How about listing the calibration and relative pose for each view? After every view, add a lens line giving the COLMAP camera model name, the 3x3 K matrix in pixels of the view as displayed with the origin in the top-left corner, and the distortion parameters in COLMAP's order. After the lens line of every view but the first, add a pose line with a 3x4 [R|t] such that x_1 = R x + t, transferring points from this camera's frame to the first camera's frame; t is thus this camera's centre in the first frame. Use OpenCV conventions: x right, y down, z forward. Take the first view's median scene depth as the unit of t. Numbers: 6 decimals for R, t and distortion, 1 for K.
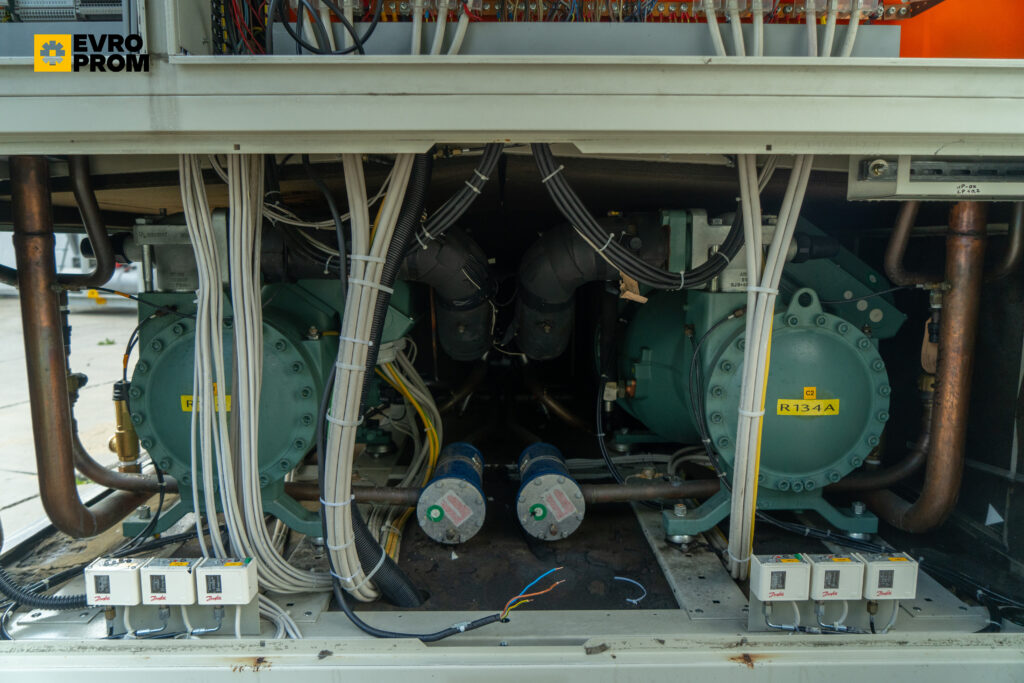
lens RADIAL K [[688.4, 0, 512.0], [0, 688.4, 341.5], [0, 0, 1]] dist [-0.005215, -0.000257]
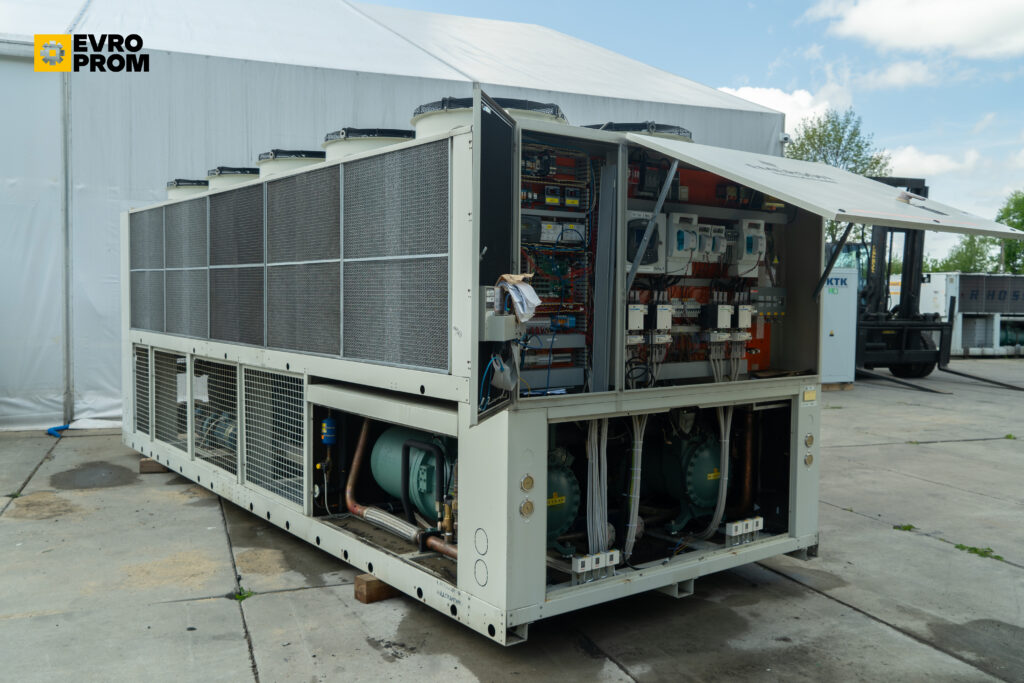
lens RADIAL K [[907.2, 0, 512.0], [0, 907.2, 341.5], [0, 0, 1]] dist [0.004427, 0.005391]
pose [[0.803090, -0.024051, 0.595372, -2.404807], [0.072974, 0.995633, -0.058213, -0.292772], [-0.591373, 0.090197, 0.801338, -1.523084]]
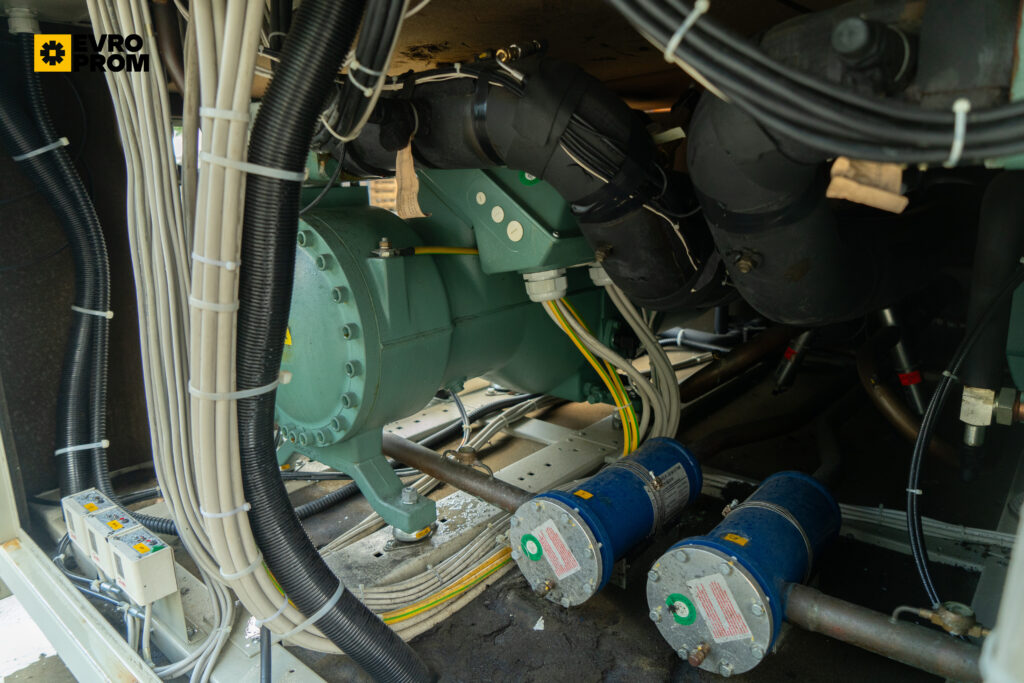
lens RADIAL K [[688.4, 0, 512.0], [0, 688.4, 341.5], [0, 0, 1]] dist [-0.005215, -0.000257]
pose [[0.744393, 0.140553, -0.652782, 0.282629], [-0.066369, 0.988329, 0.137119, -0.023680], [0.664435, -0.058746, 0.745033, 0.575519]]
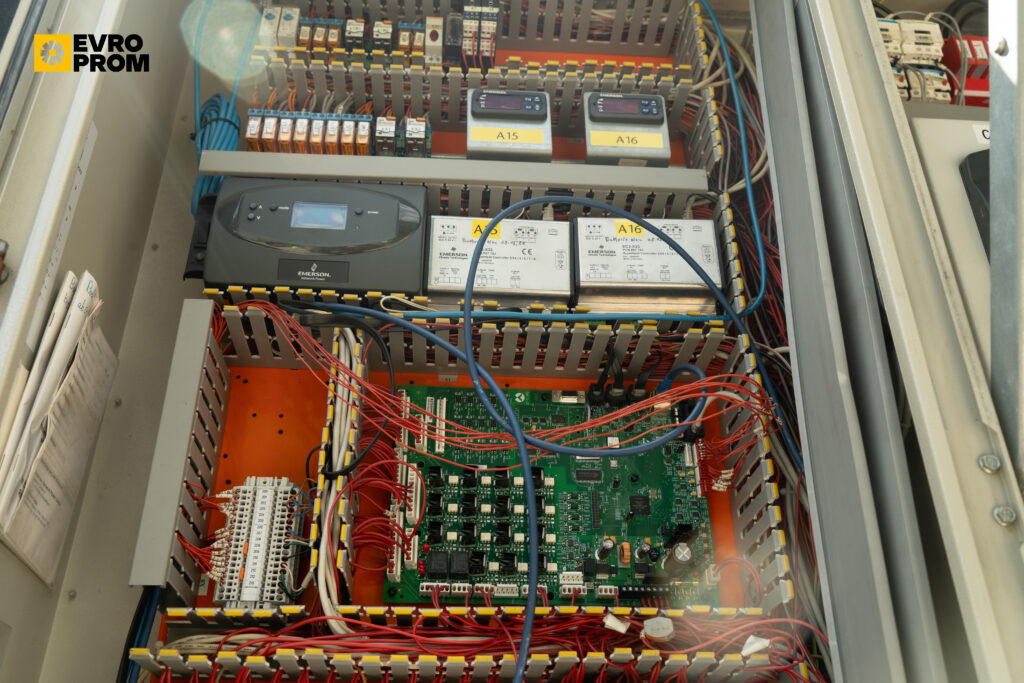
lens RADIAL K [[977.9, 0, 512.0], [0, 977.9, 341.5], [0, 0, 1]] dist [-0.001396, -0.000989]
pose [[0.998528, 0.019131, 0.050749, -0.568463], [0.017339, 0.774013, -0.632933, -0.362305], [-0.051389, 0.632881, 0.772542, 0.267890]]
